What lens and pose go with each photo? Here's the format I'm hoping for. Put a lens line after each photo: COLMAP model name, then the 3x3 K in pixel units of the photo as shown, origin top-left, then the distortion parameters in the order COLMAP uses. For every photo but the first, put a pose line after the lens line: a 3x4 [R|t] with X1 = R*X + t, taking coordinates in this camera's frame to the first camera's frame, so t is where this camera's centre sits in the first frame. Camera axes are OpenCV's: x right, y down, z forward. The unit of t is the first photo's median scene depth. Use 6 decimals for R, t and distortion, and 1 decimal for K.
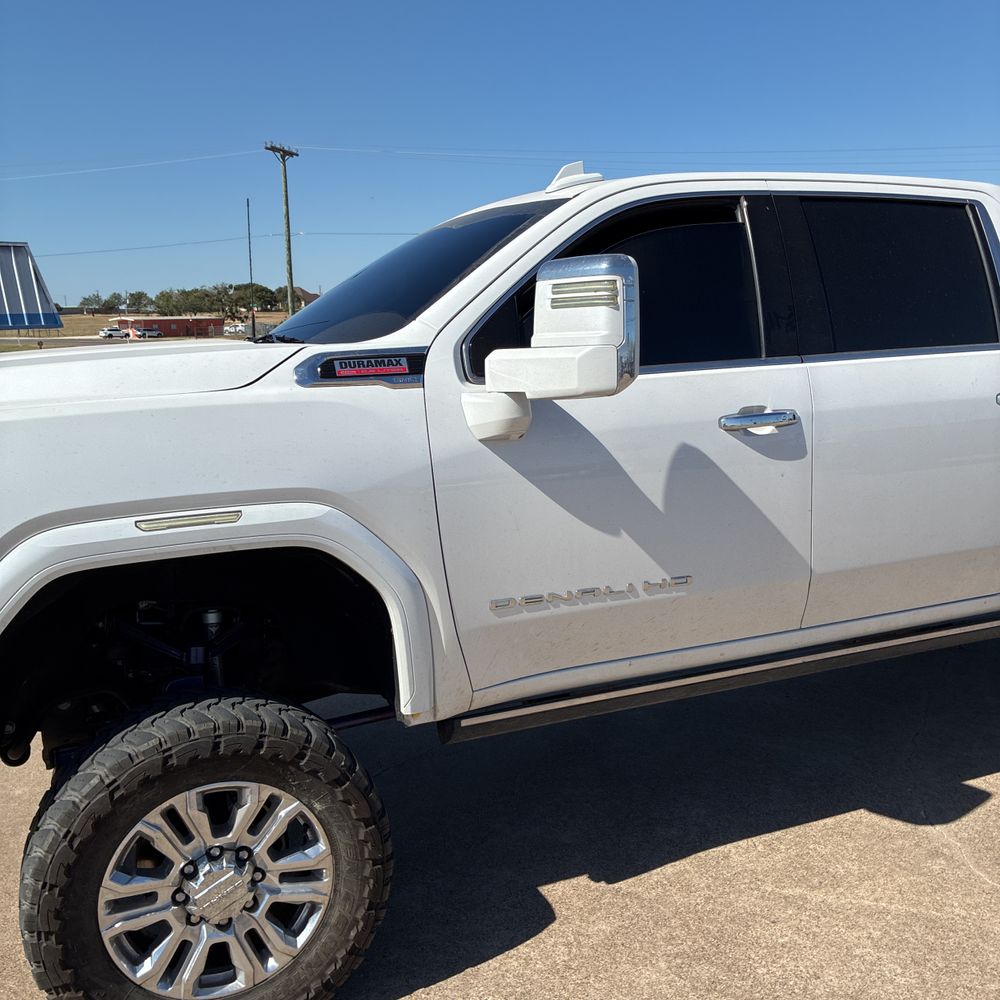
lens RADIAL K [[1010.2, 0, 492.4], [0, 1010.2, 511.6], [0, 0, 1]] dist [0.037057, -0.019129]
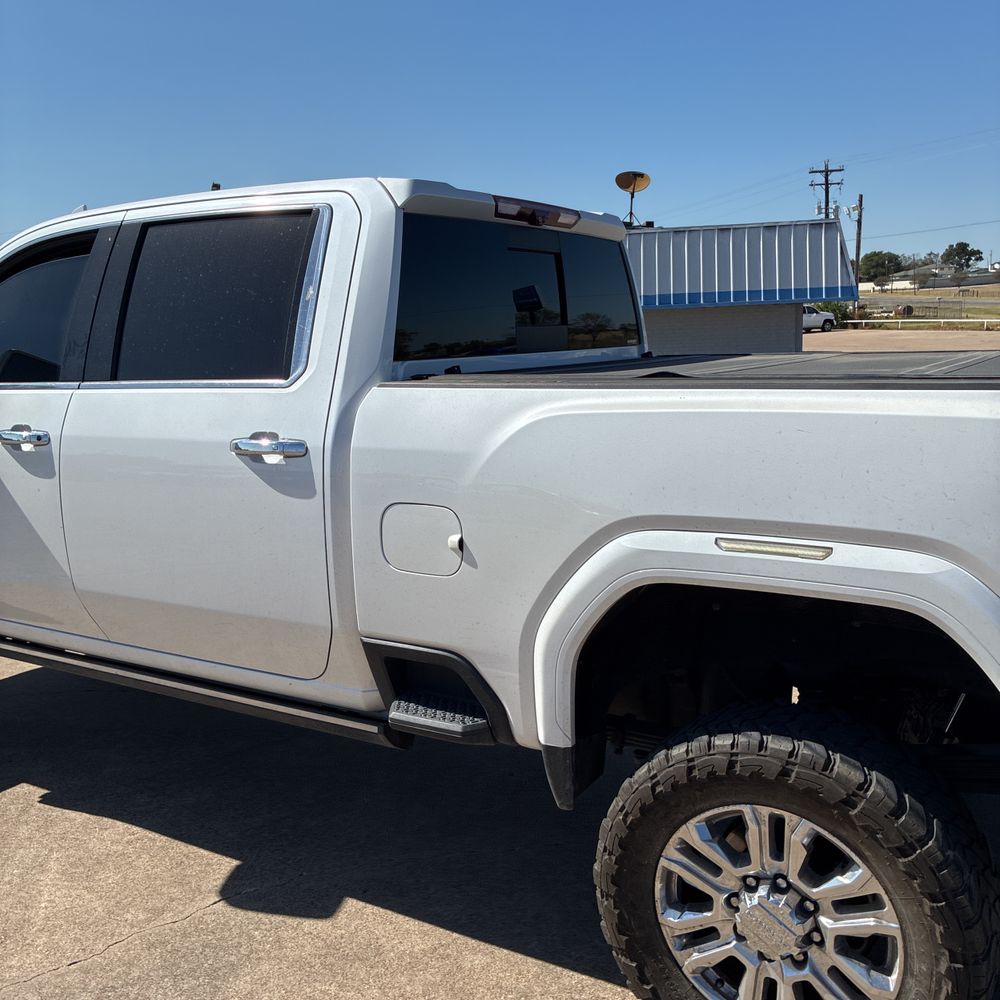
lens RADIAL K [[1016.7, 0, 493.1], [0, 1016.7, 515.0], [0, 0, 1]] dist [0.021128, -0.005103]
pose [[0.579842, 0.163509, -0.798153, 1.661939], [-0.133055, 0.985507, 0.105228, -0.216790], [0.803791, 0.045182, 0.593194, 0.843737]]
